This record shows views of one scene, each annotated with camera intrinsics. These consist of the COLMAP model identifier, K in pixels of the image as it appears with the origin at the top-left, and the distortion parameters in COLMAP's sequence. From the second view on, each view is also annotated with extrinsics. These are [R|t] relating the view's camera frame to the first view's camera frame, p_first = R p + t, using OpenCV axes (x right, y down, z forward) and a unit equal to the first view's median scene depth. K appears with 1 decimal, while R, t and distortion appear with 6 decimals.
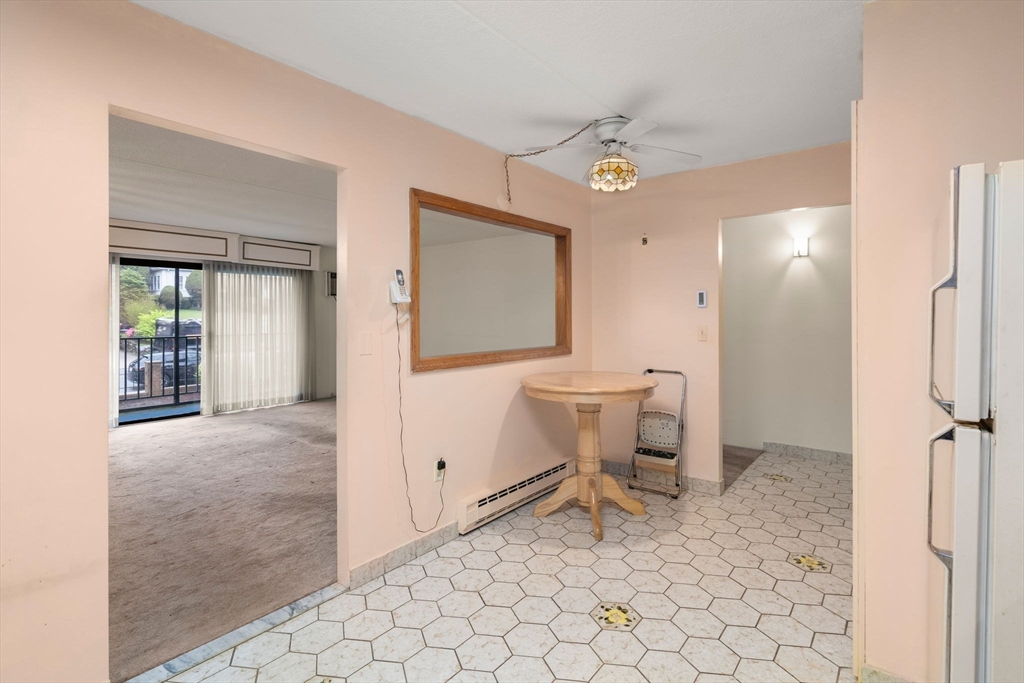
lens RADIAL K [[474.7, 0, 525.4], [0, 474.7, 315.8], [0, 0, 1]] dist [0.000527, 0.000273]
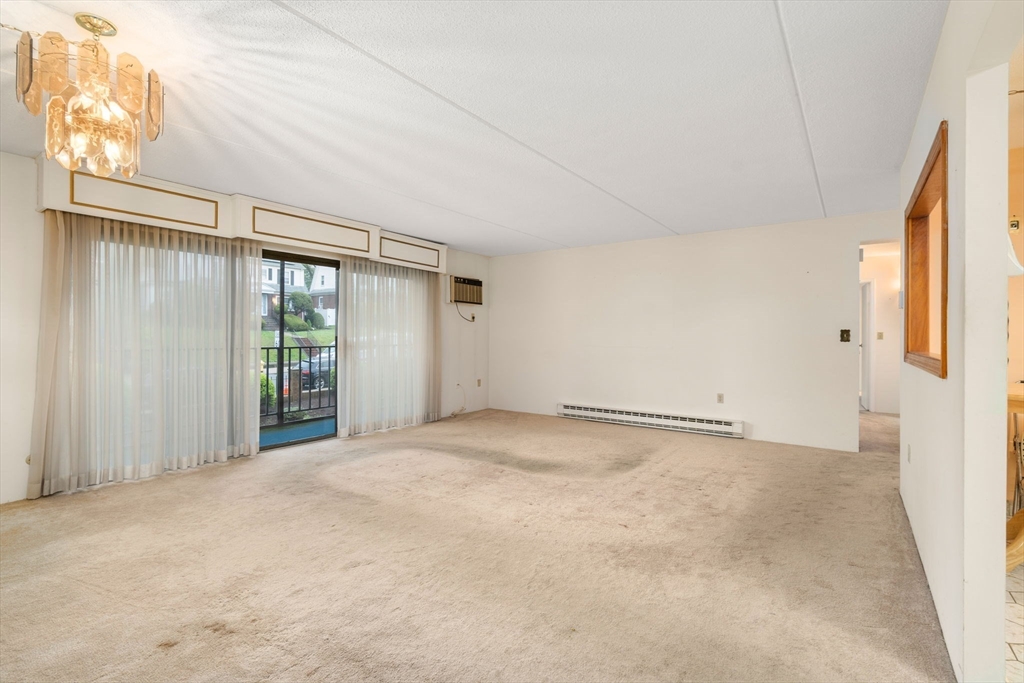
lens RADIAL K [[464.2, 0, 515.1], [0, 464.2, 334.1], [0, 0, 1]] dist [-0.003176, -0.000063]
pose [[0.998946, 0.003878, 0.045742, -0.394257], [-0.003615, 0.999977, -0.005815, 0.026043], [-0.045763, 0.005643, 0.998936, 0.149920]]
